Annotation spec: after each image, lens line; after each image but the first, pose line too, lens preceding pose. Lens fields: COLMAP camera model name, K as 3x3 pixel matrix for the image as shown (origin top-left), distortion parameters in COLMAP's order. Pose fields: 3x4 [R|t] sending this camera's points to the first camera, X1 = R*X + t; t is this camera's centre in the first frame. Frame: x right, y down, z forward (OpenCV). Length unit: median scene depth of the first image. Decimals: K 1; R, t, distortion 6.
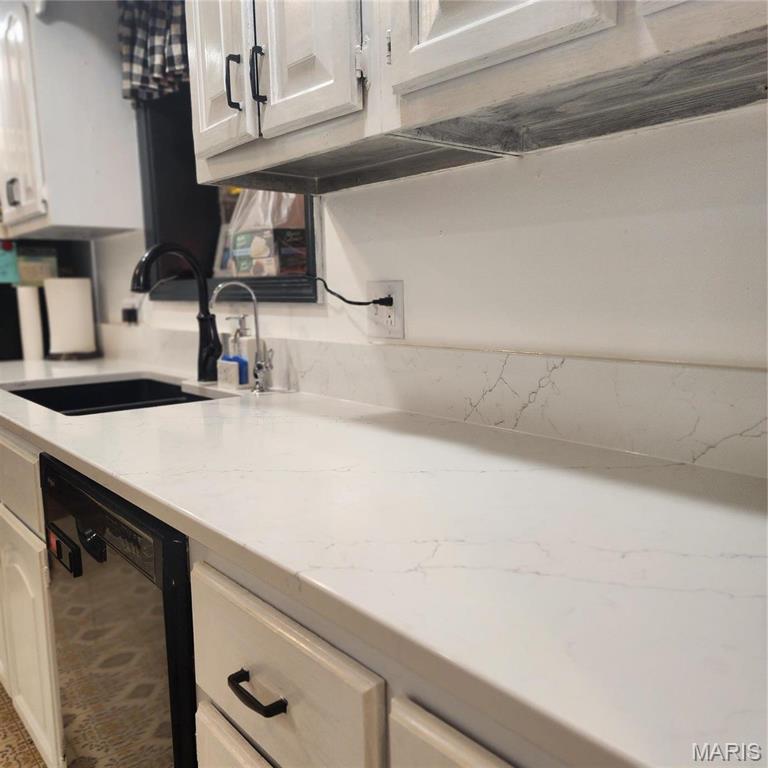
lens RADIAL K [[676.1, 0, 386.4], [0, 676.1, 386.4], [0, 0, 1]] dist [0.084565, -0.075531]
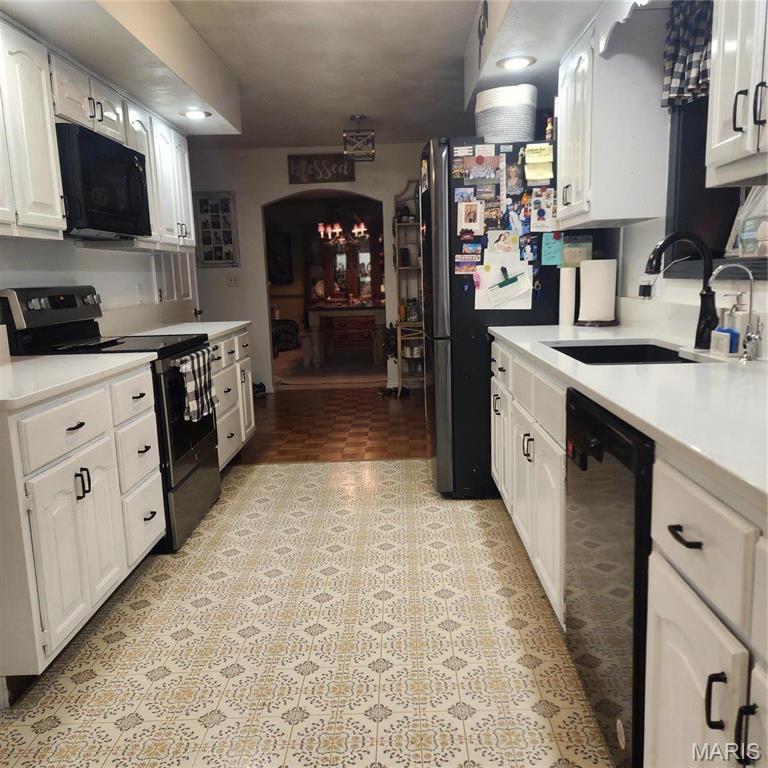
lens RADIAL K [[676.1, 0, 383.2], [0, 676.1, 386.9], [0, 0, 1]] dist [0.084565, -0.075531]
pose [[0.743853, 0.106157, -0.659858, 0.113162], [-0.077325, 0.994344, 0.072800, 0.013877], [0.663855, -0.003129, 0.747855, -0.243241]]
